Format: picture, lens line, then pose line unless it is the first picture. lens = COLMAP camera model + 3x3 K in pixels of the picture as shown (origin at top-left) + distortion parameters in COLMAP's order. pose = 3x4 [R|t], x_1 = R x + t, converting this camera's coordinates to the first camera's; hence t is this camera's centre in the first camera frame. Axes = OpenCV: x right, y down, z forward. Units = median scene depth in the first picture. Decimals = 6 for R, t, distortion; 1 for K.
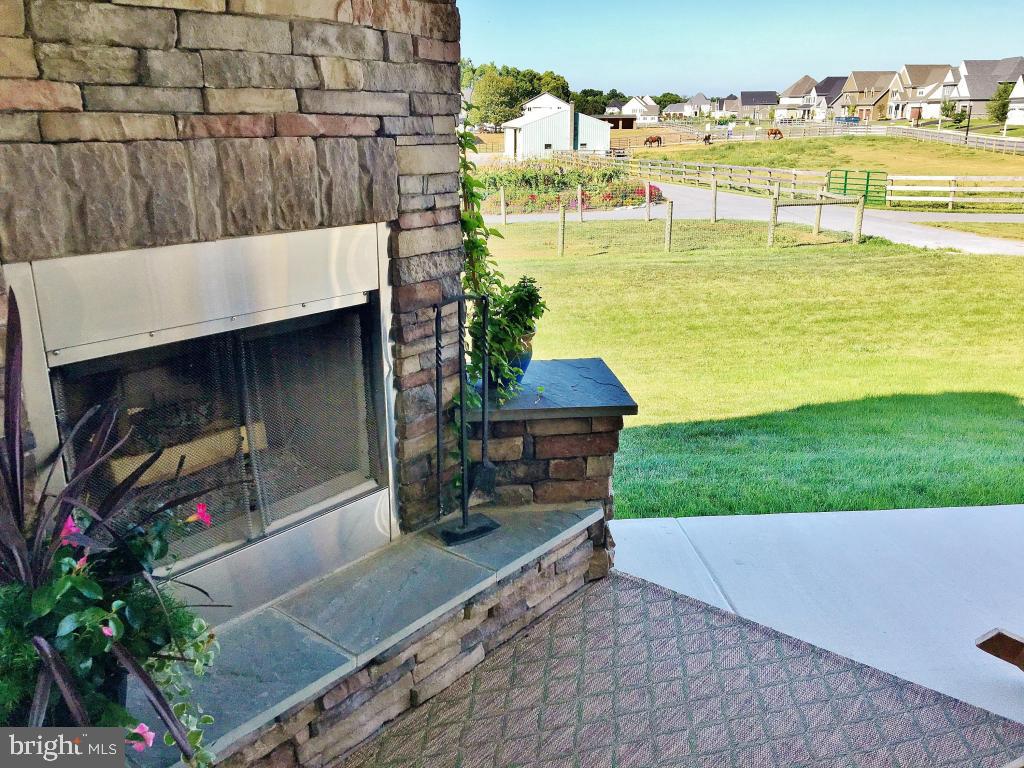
lens RADIAL K [[867.6, 0, 512.0], [0, 867.6, 384.0], [0, 0, 1]] dist [0.083095, -0.119433]
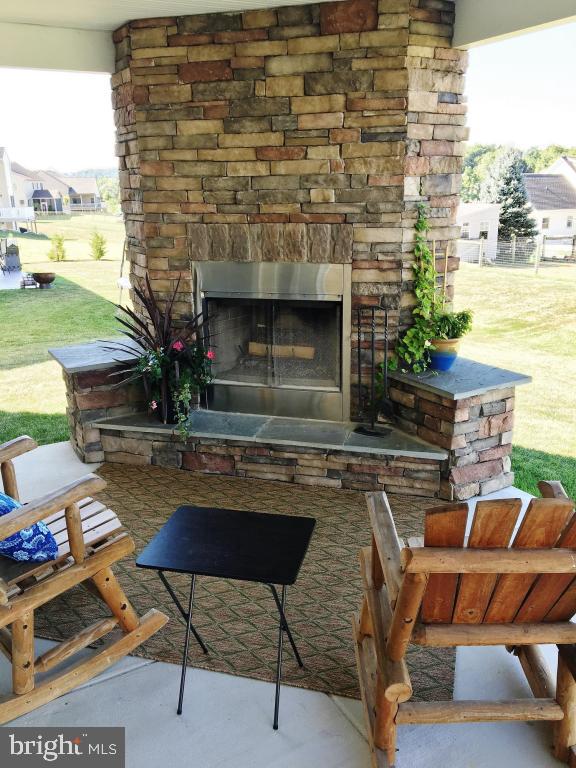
lens RADIAL K [[650.7, 0, 288.0], [0, 650.7, 384.0], [0, 0, 1]] dist [0.083095, -0.119433]
pose [[0.411084, 0.260556, -0.873568, 1.293166], [-0.252012, 0.953418, 0.165781, -0.140385], [0.876071, 0.152000, 0.457598, 0.211678]]
